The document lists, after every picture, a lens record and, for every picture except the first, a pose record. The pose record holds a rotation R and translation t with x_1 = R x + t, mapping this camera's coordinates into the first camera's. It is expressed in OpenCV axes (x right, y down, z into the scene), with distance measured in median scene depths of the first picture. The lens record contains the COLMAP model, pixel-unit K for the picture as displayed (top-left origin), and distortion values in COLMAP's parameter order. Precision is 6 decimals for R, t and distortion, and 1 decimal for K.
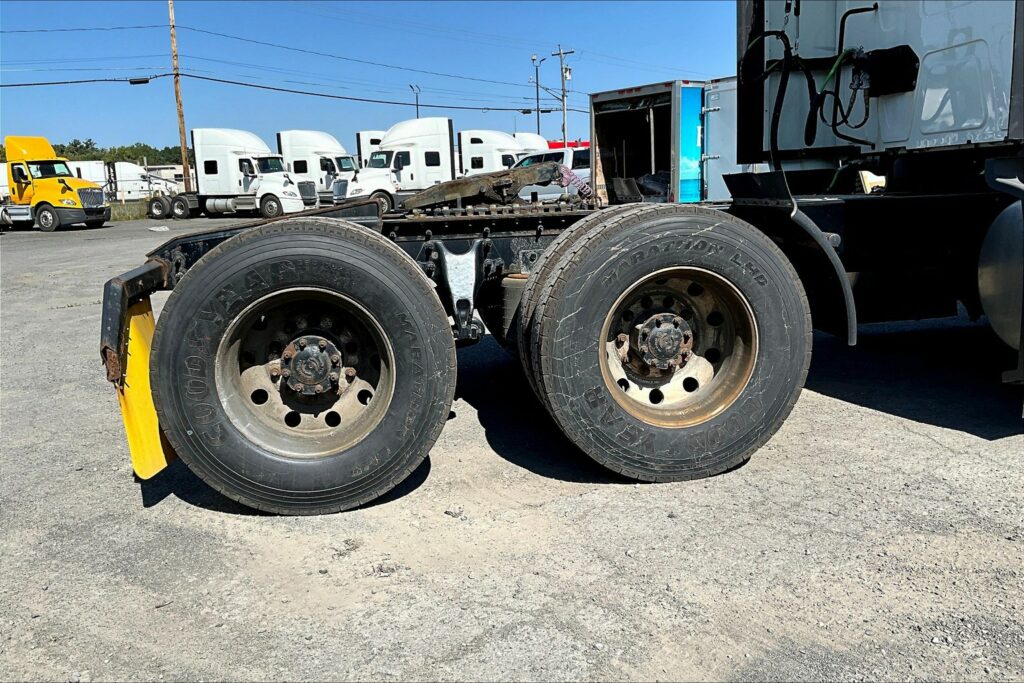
lens RADIAL K [[838.6, 0, 506.9], [0, 838.6, 338.3], [0, 0, 1]] dist [0.071100, -0.128137]
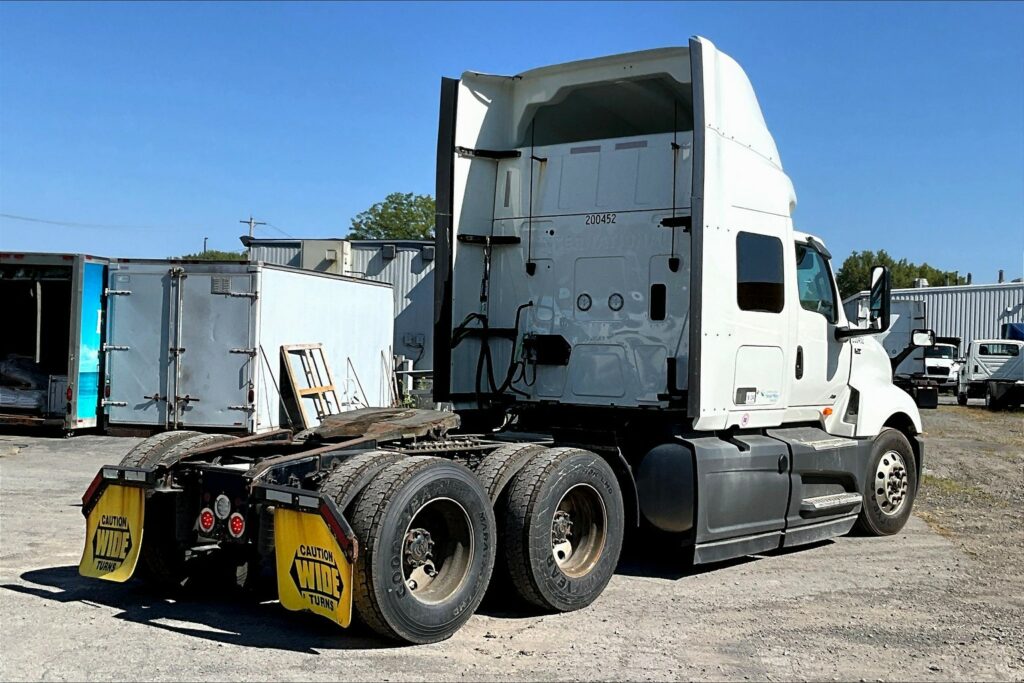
lens RADIAL K [[1345.5, 0, 476.2], [0, 1345.5, 316.5], [0, 0, 1]] dist [0.018601, 0.000000]
pose [[0.740254, 0.078726, 0.667702, -0.384261], [0.058219, 0.981884, -0.180315, 0.013991], [-0.669801, 0.172352, 0.722261, -0.198088]]
